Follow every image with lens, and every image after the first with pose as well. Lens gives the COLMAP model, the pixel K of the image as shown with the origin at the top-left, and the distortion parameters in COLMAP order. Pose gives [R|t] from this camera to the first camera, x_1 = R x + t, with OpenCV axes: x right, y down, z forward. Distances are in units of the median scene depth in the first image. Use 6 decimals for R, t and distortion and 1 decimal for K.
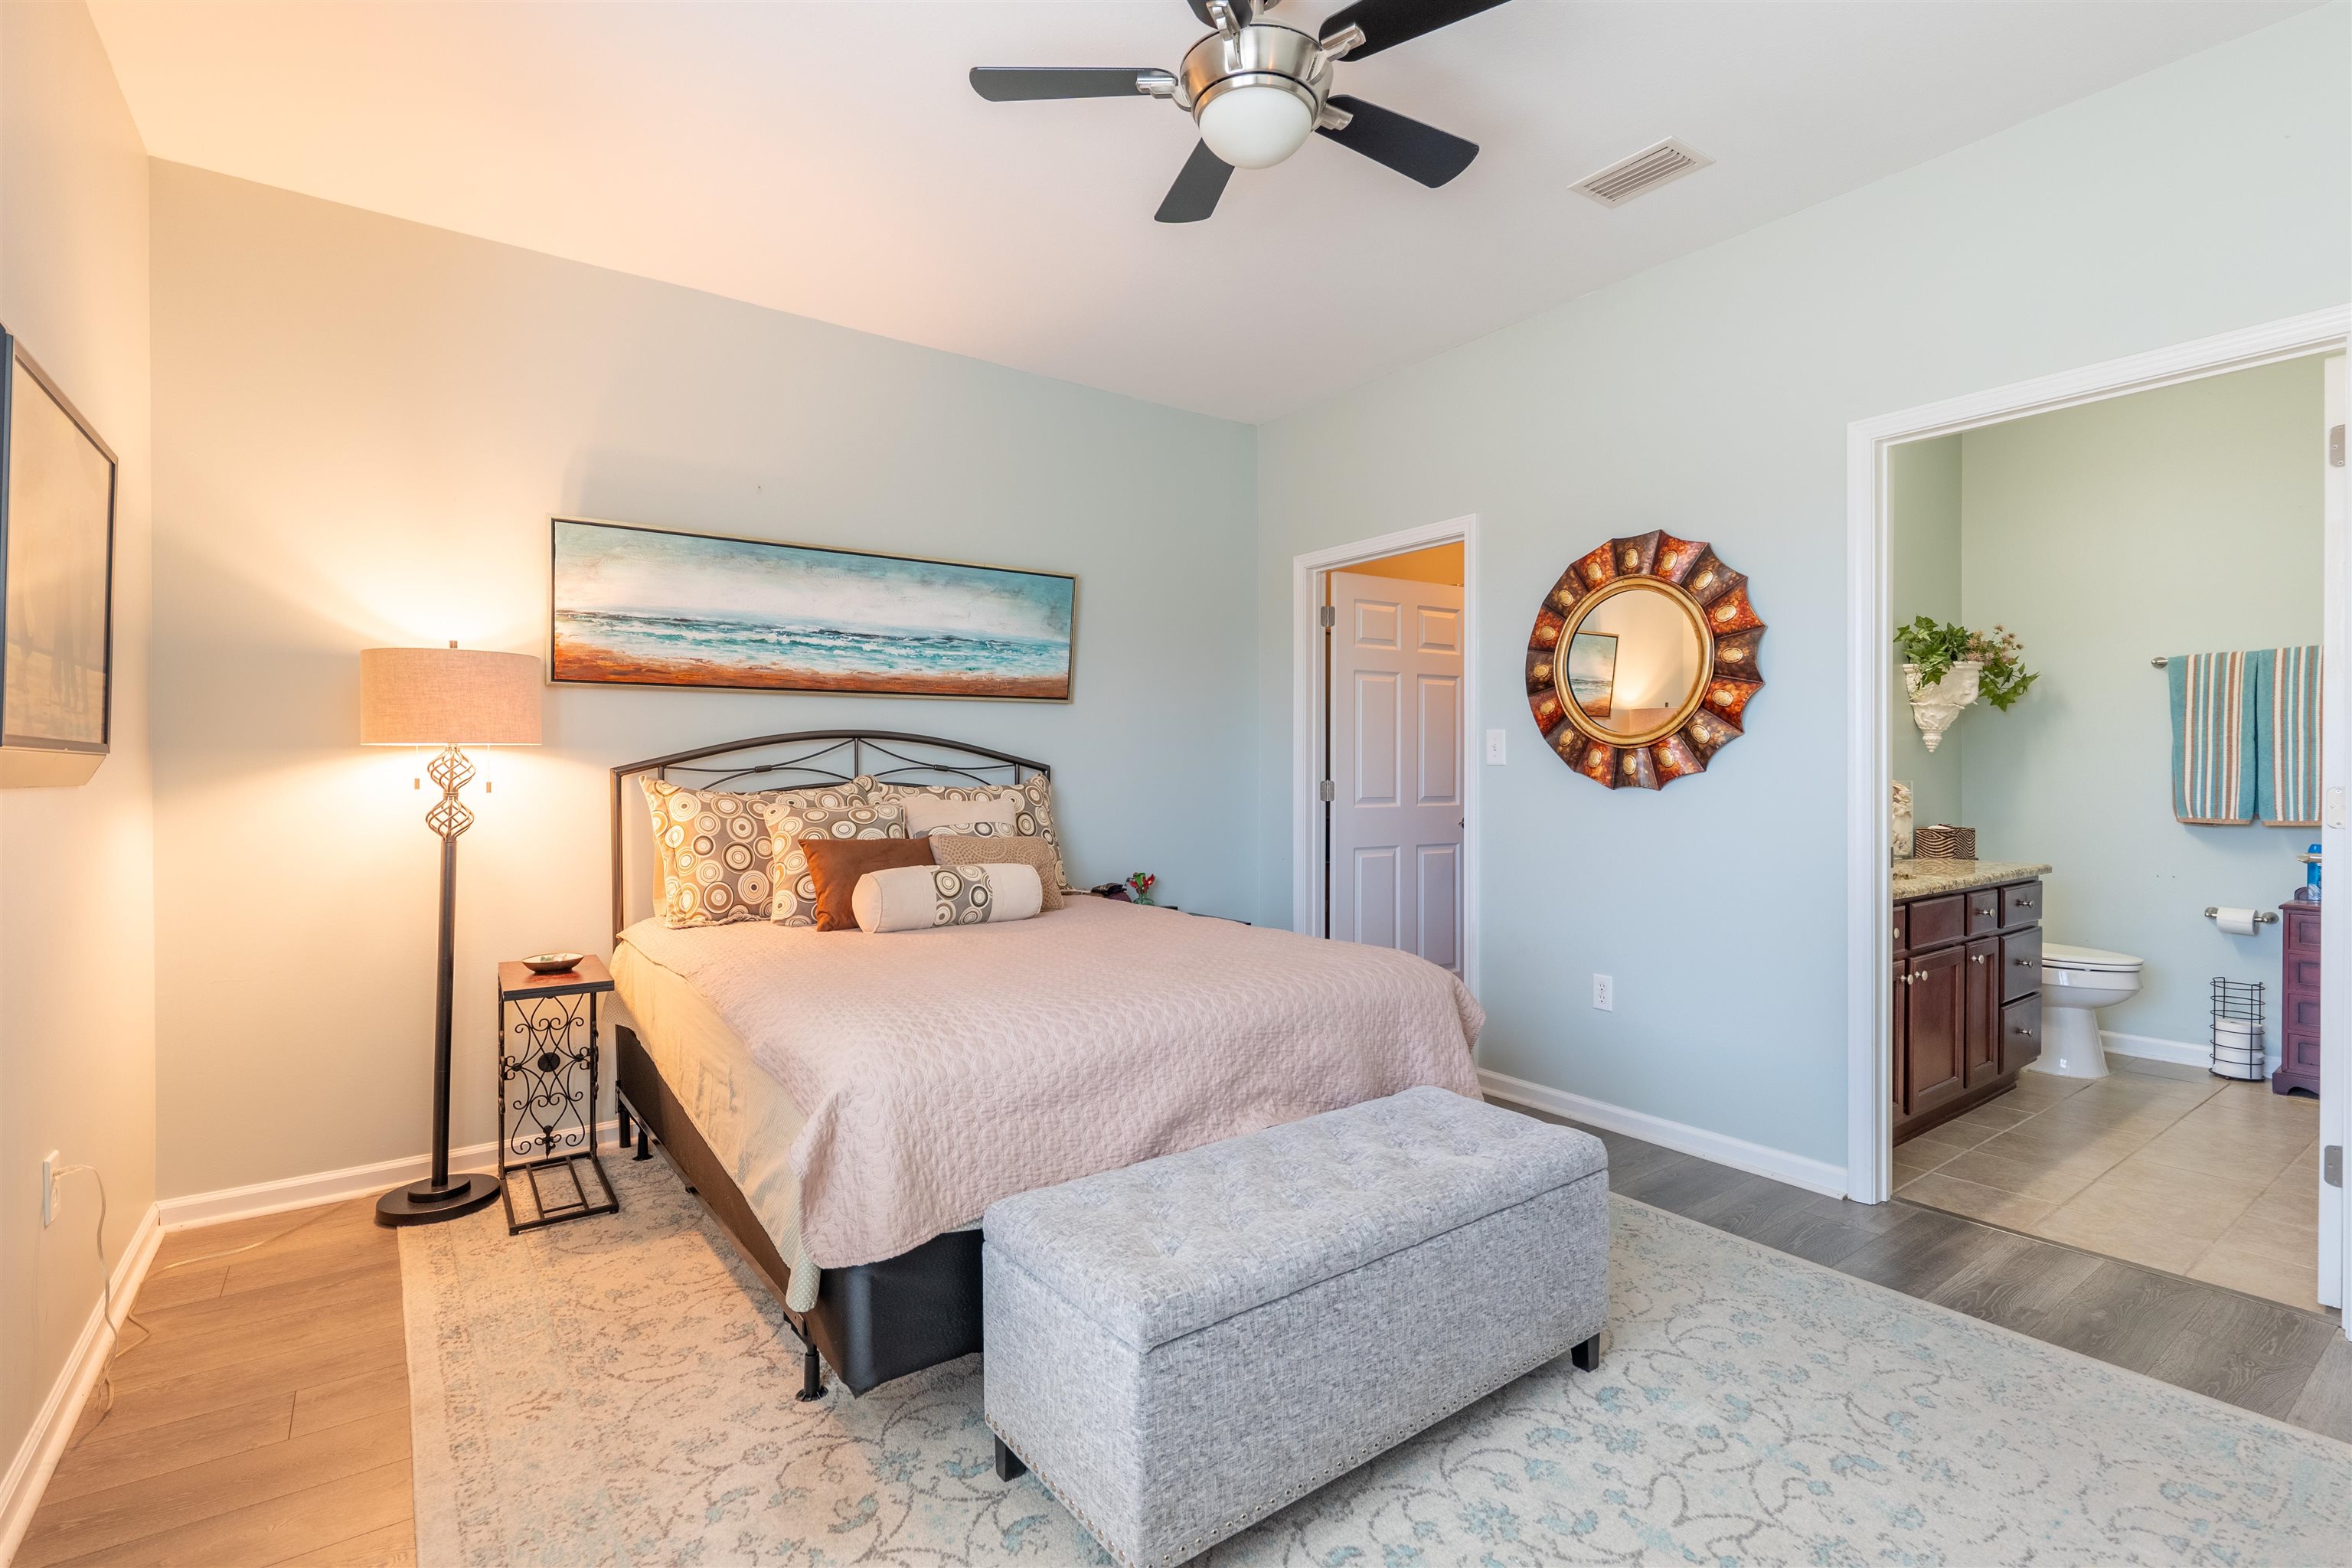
lens RADIAL K [[1077.2, 0, 1171.0], [0, 1077.2, 782.4], [0, 0, 1]] dist [-0.005303, -0.000154]
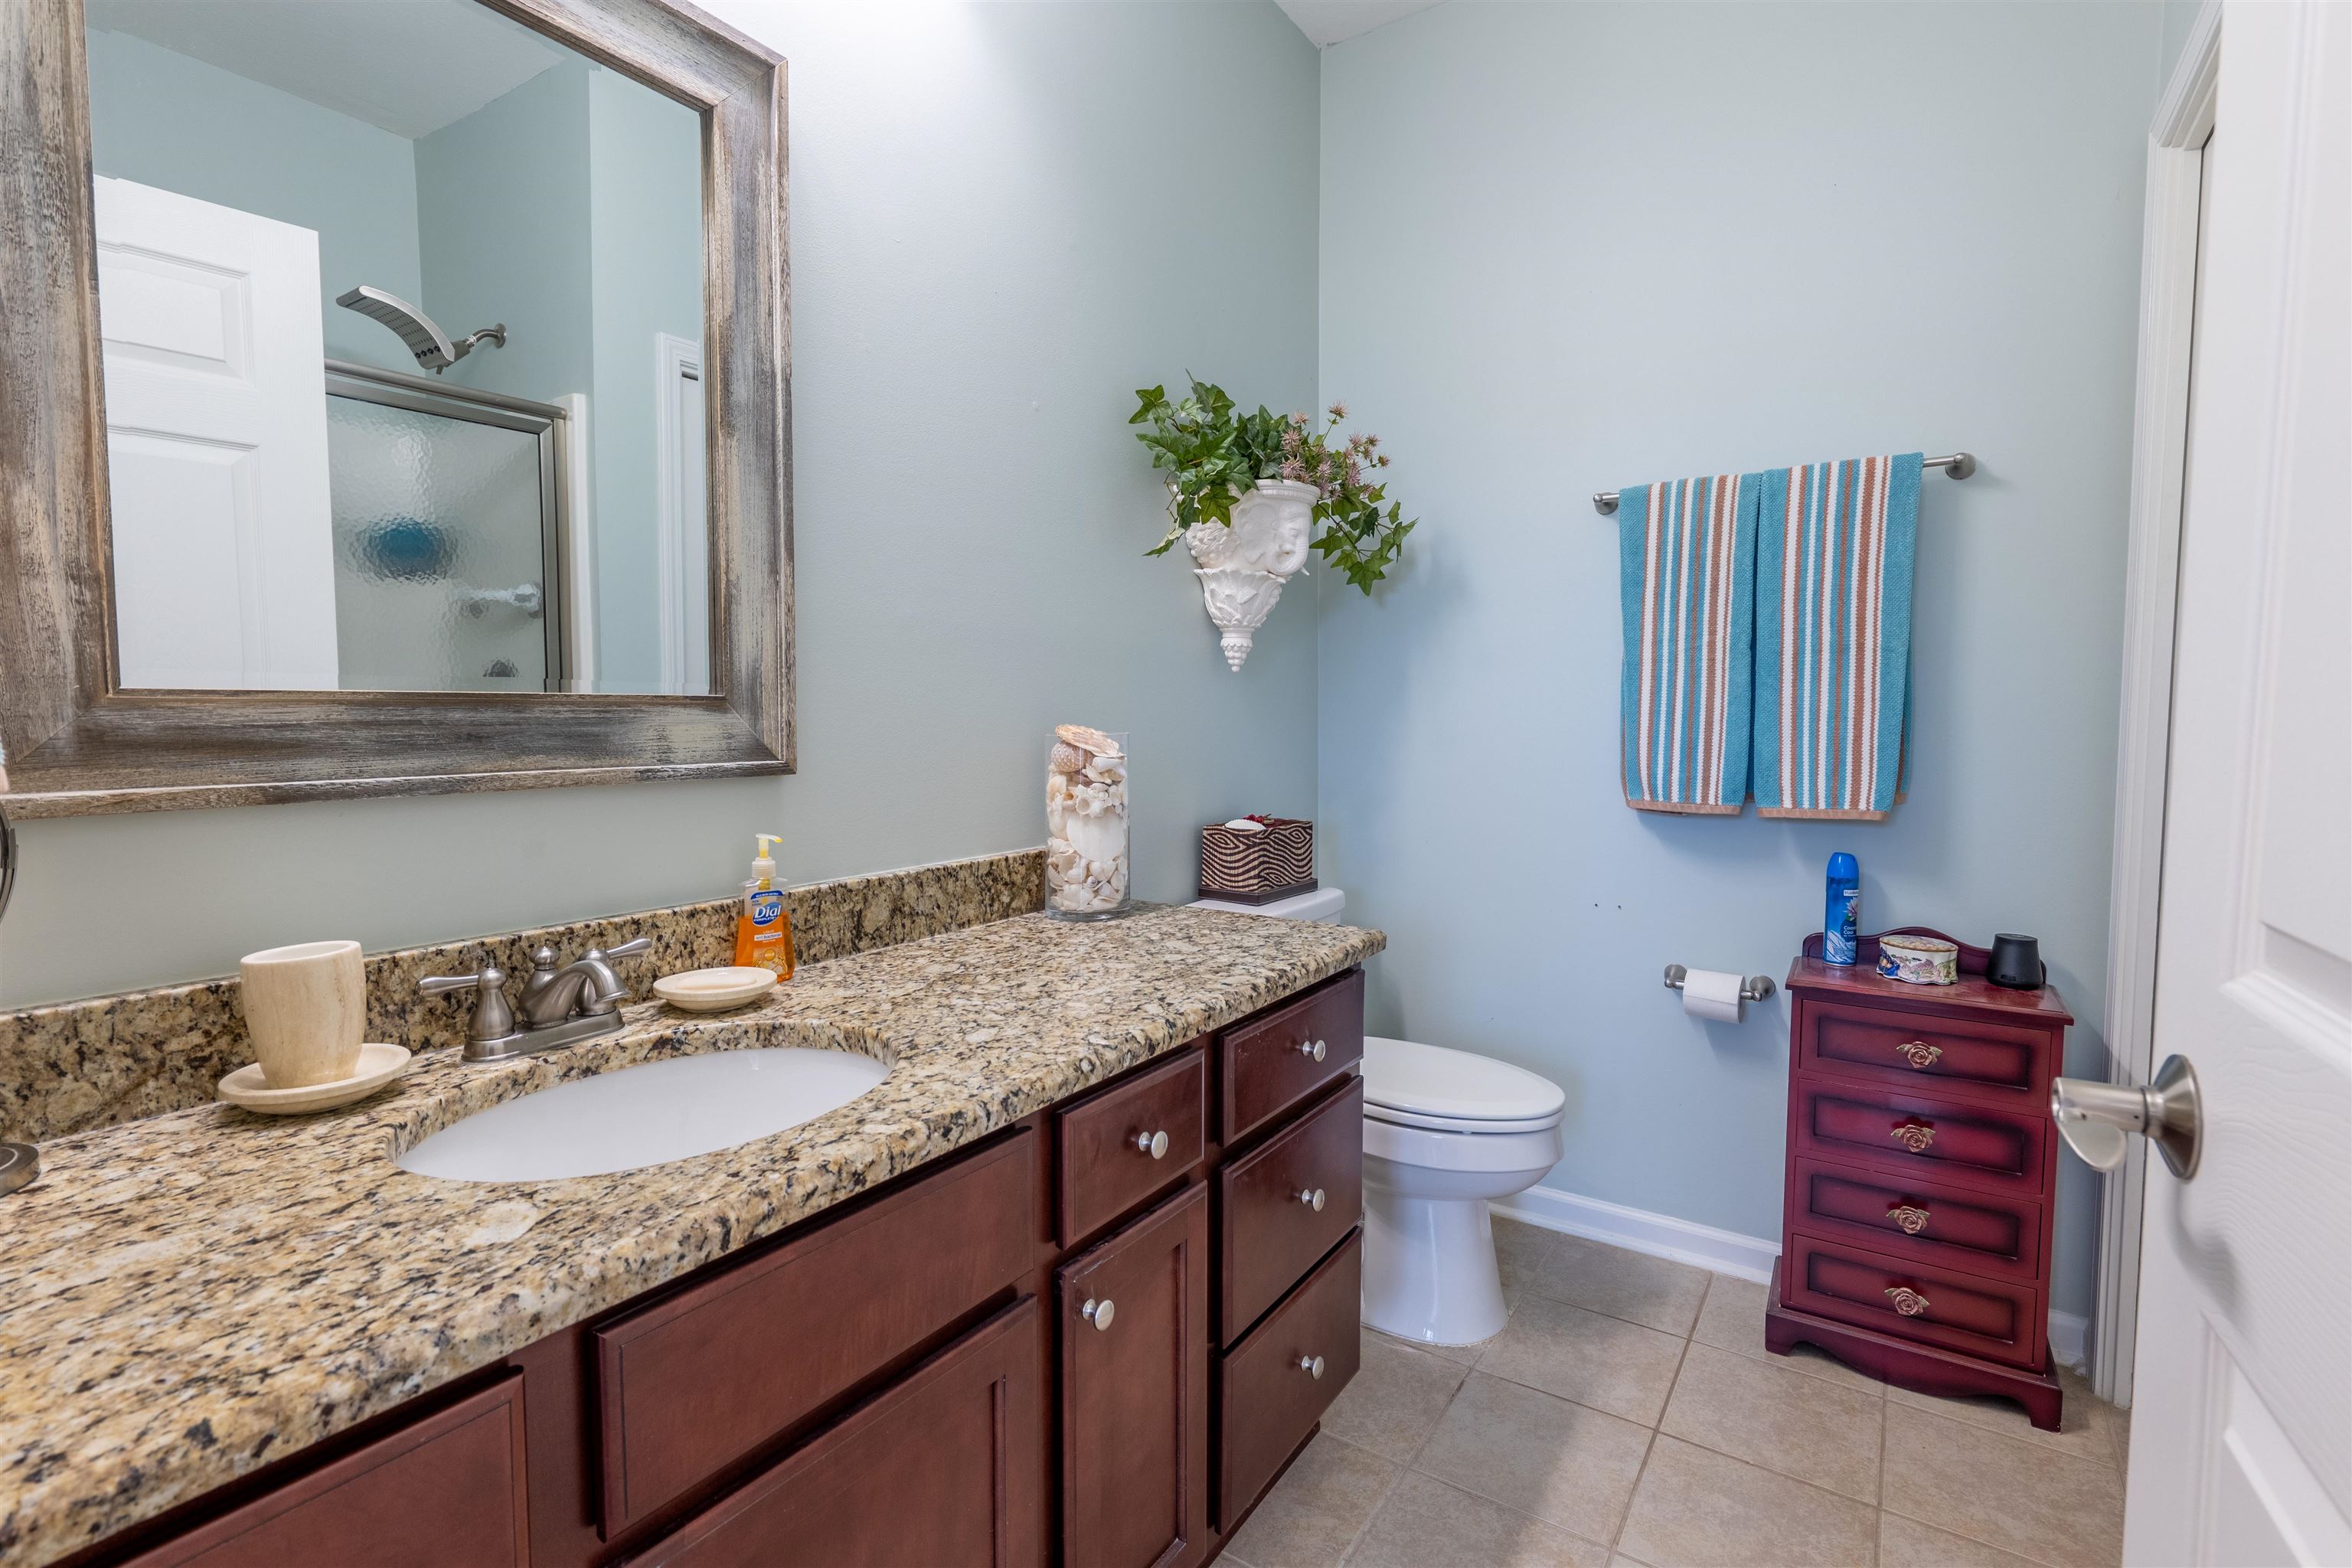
lens RADIAL K [[1077.2, 0, 1186.3], [0, 1077.2, 775.9], [0, 0, 1]] dist [-0.005303, -0.000154]
pose [[0.937069, -0.024747, 0.348265, 0.251821], [0.004774, 0.998300, 0.058092, -0.004522], [-0.349111, -0.052773, 0.935594, 0.265620]]
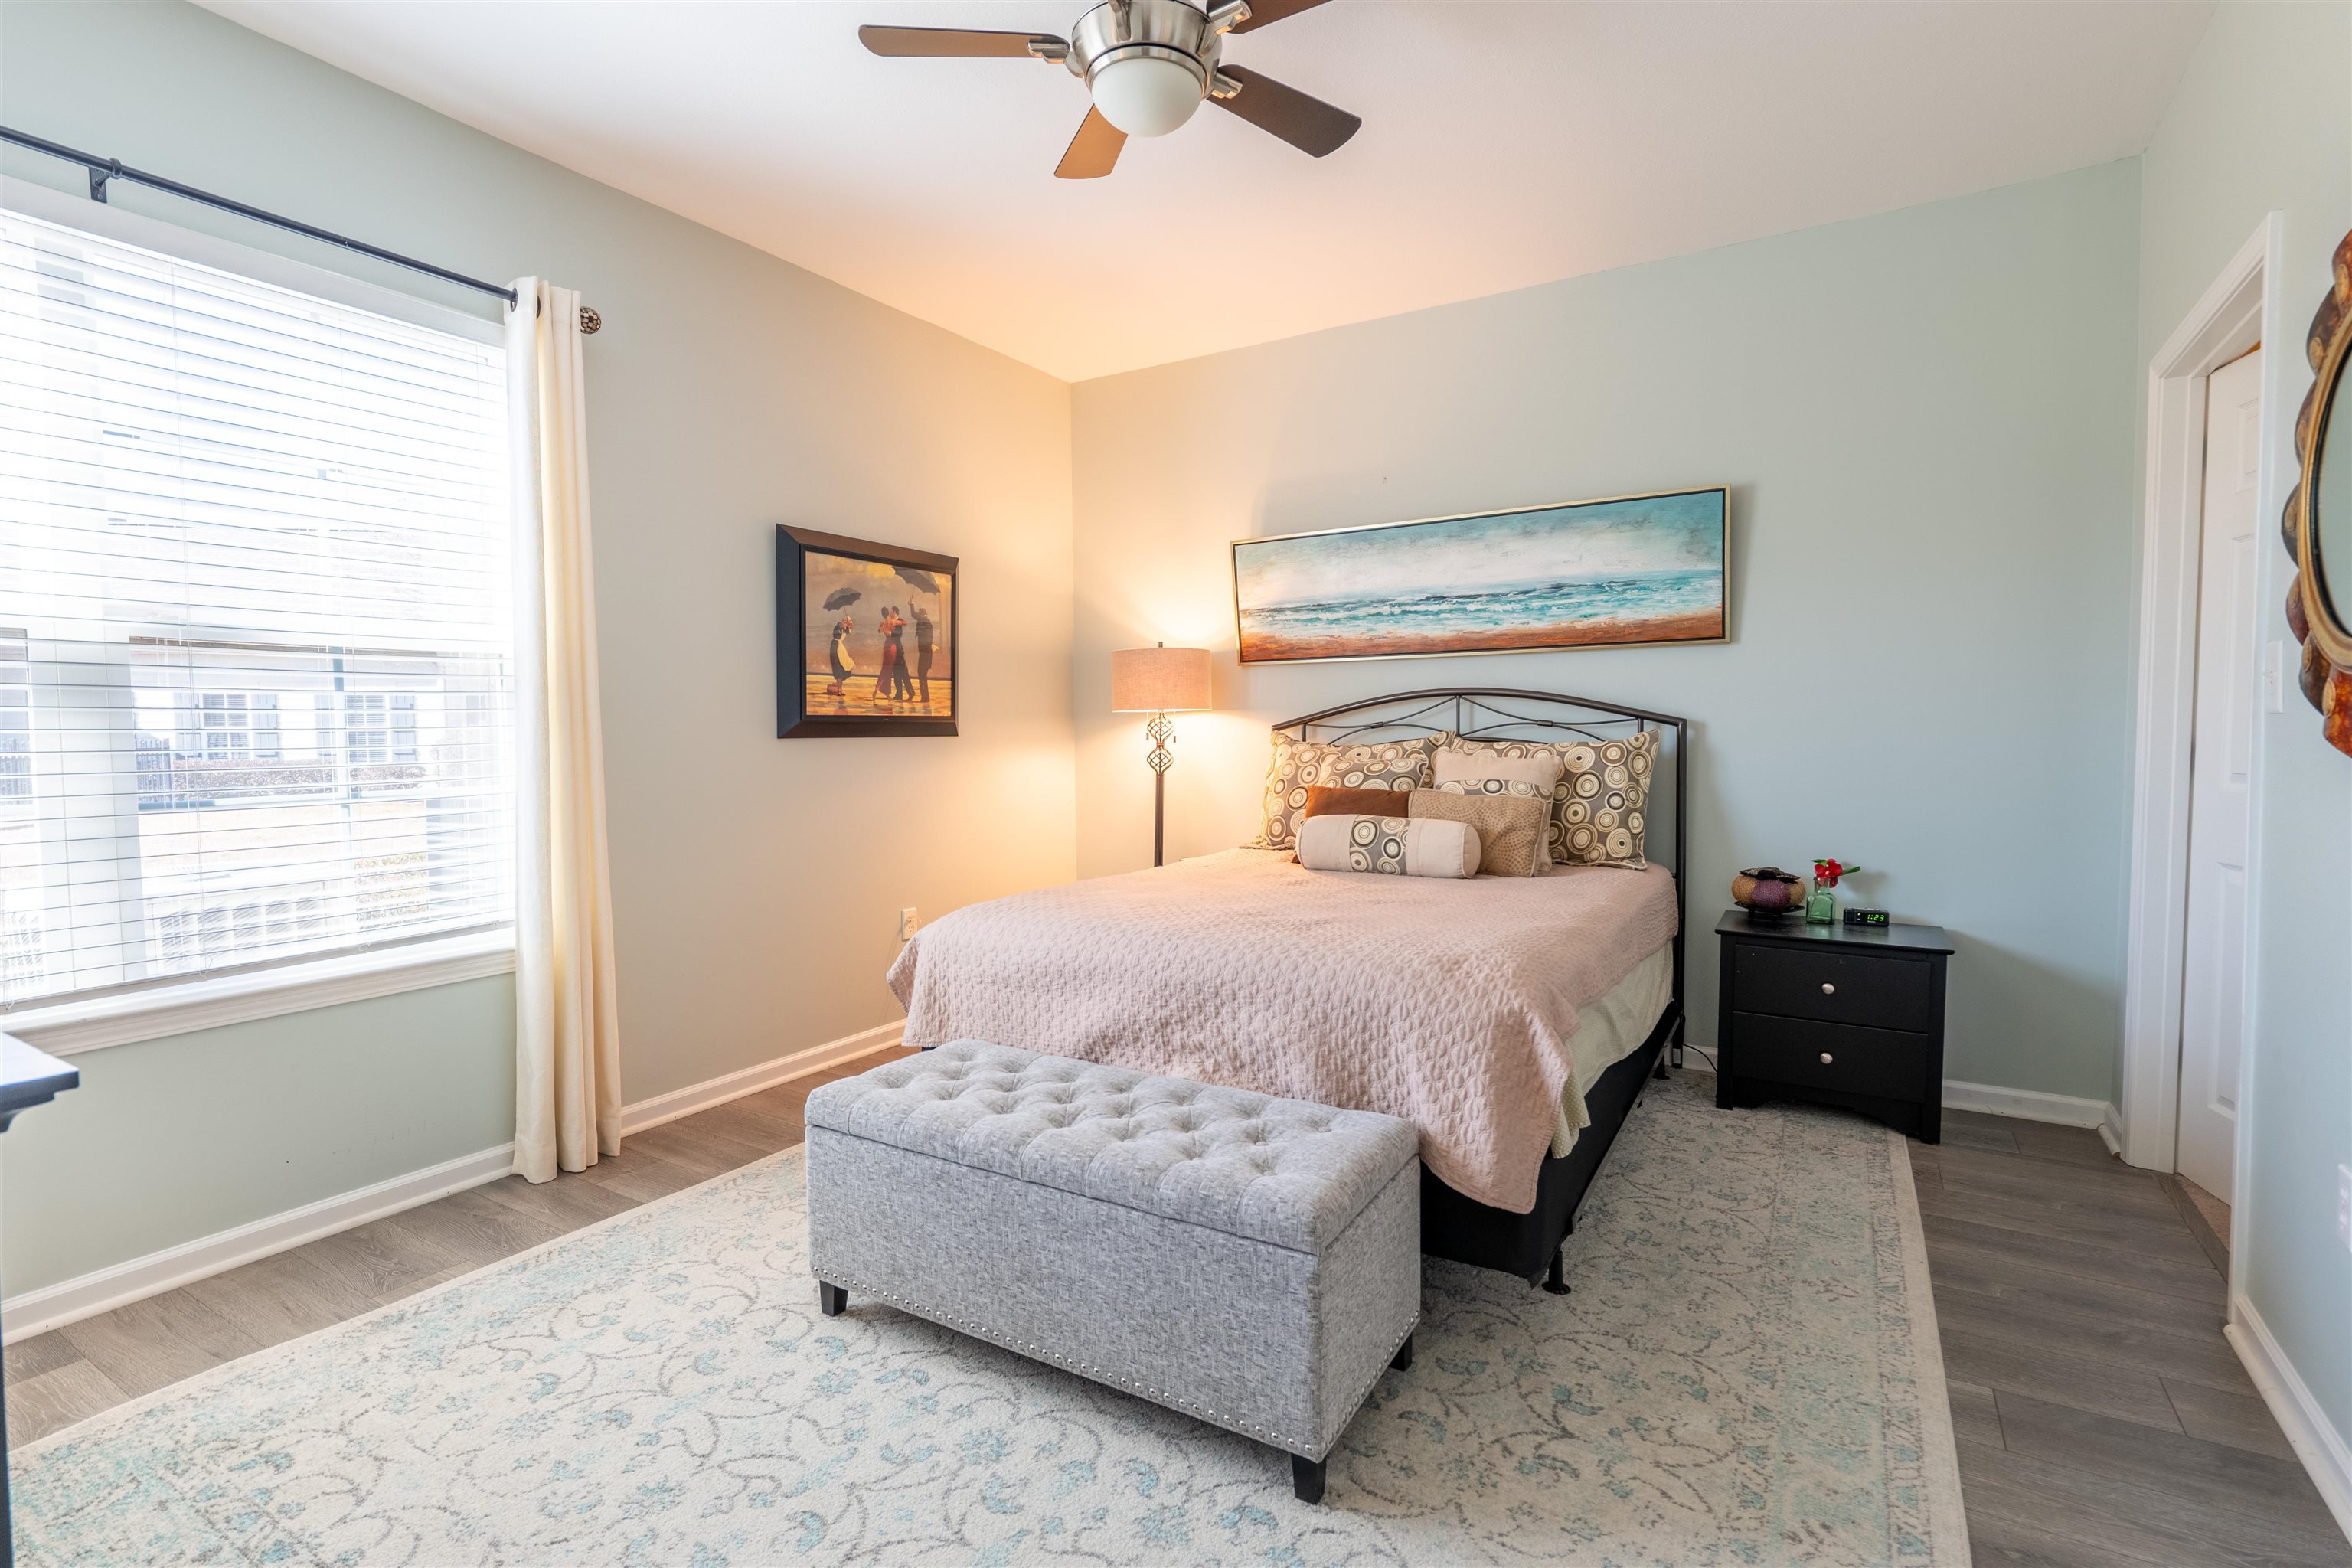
lens RADIAL K [[1077.2, 0, 1189.3], [0, 1077.2, 779.6], [0, 0, 1]] dist [-0.005303, -0.000154]
pose [[0.390896, 0.042239, -0.919465, 0.745008], [-0.002520, 0.998992, 0.044821, -0.007012], [0.920431, -0.015204, 0.390608, 0.443372]]
